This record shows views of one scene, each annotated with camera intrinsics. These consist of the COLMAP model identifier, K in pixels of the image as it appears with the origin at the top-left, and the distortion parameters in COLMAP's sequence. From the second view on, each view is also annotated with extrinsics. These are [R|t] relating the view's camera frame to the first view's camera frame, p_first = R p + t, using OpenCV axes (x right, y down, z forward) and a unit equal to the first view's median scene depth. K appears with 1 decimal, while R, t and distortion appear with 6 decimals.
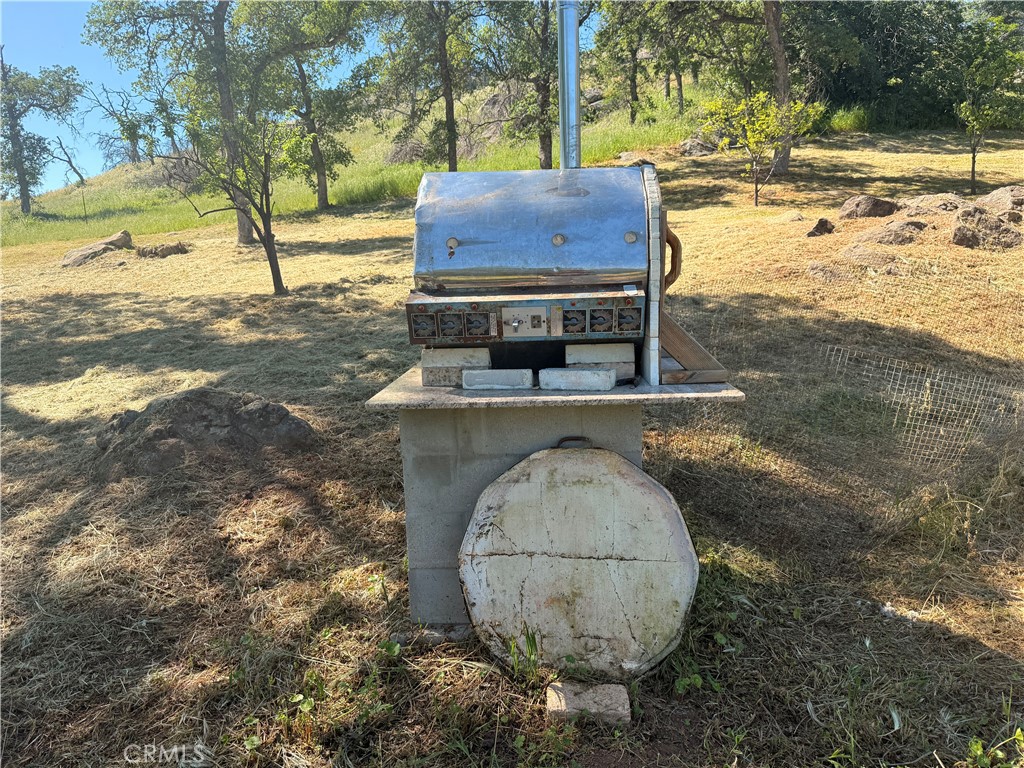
lens RADIAL K [[726.6, 0, 511.9], [0, 726.6, 385.0], [0, 0, 1]] dist [0.044106, -0.009625]
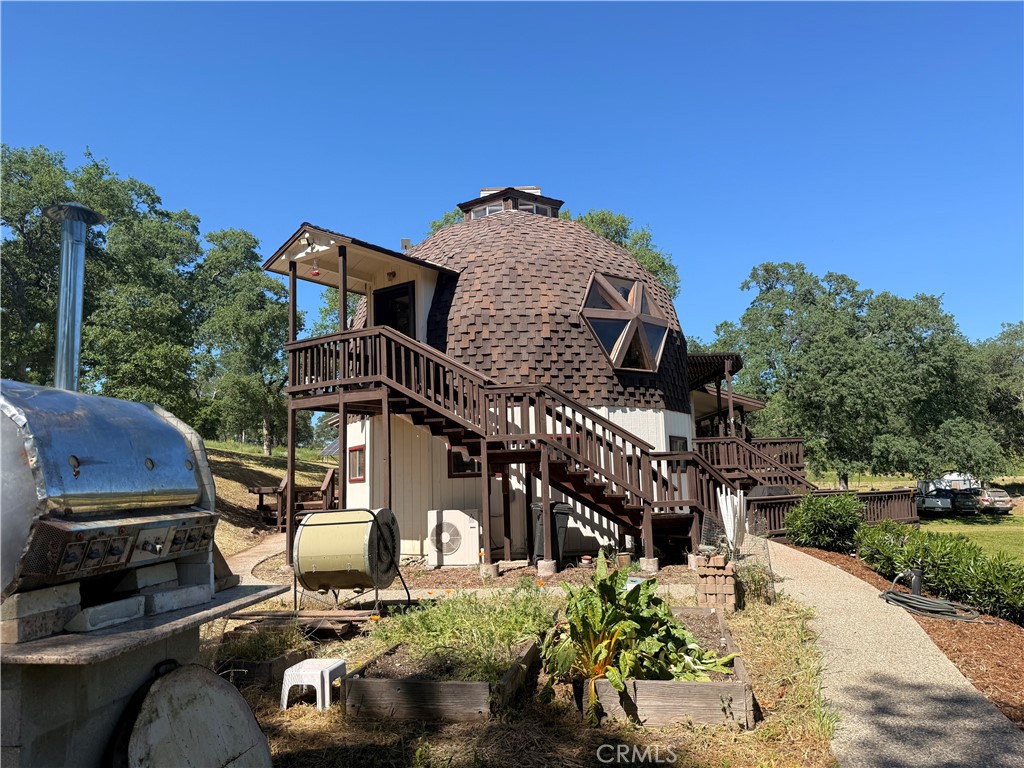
lens RADIAL K [[726.6, 0, 511.5], [0, 726.6, 385.0], [0, 0, 1]] dist [0.044106, -0.009625]
pose [[0.082001, 0.156334, 0.984294, -0.935477], [0.181196, 0.968822, -0.168972, -0.038212], [-0.980022, 0.192206, 0.051117, 0.418747]]
